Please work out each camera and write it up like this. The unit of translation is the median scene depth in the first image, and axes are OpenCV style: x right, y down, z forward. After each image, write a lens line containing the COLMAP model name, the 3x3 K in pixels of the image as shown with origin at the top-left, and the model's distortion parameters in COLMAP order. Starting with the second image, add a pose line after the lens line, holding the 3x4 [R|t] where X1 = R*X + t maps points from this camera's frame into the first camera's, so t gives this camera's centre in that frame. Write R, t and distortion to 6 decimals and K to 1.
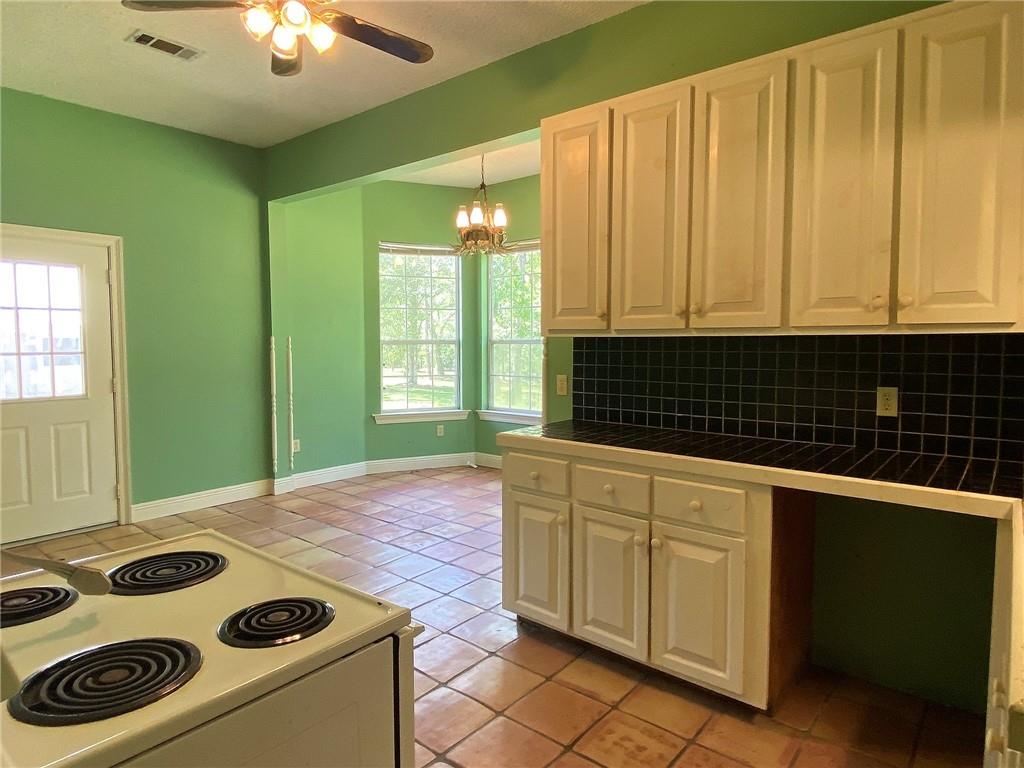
lens RADIAL K [[604.7, 0, 512.0], [0, 604.7, 384.0], [0, 0, 1]] dist [0.074995, -0.075114]
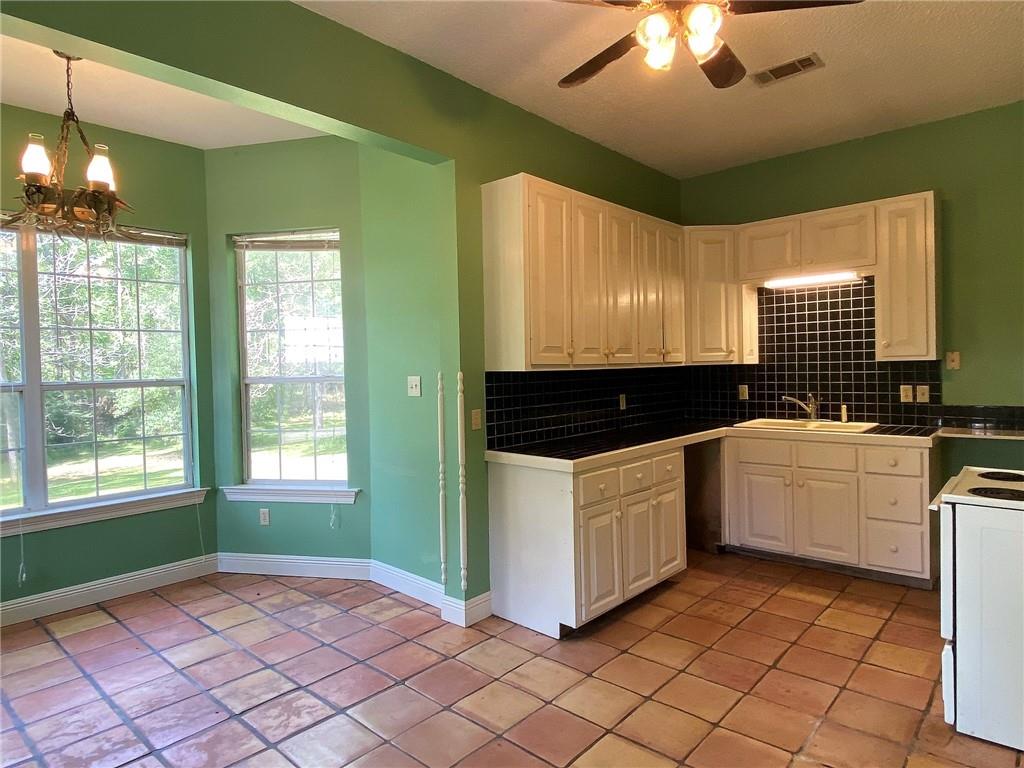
lens RADIAL K [[604.7, 0, 512.0], [0, 604.7, 384.0], [0, 0, 1]] dist [0.074995, -0.075114]
pose [[0.039175, -0.026885, 0.998871, -0.943521], [0.092775, 0.995418, 0.023154, -0.076302], [-0.994916, 0.091764, 0.041489, 0.913092]]
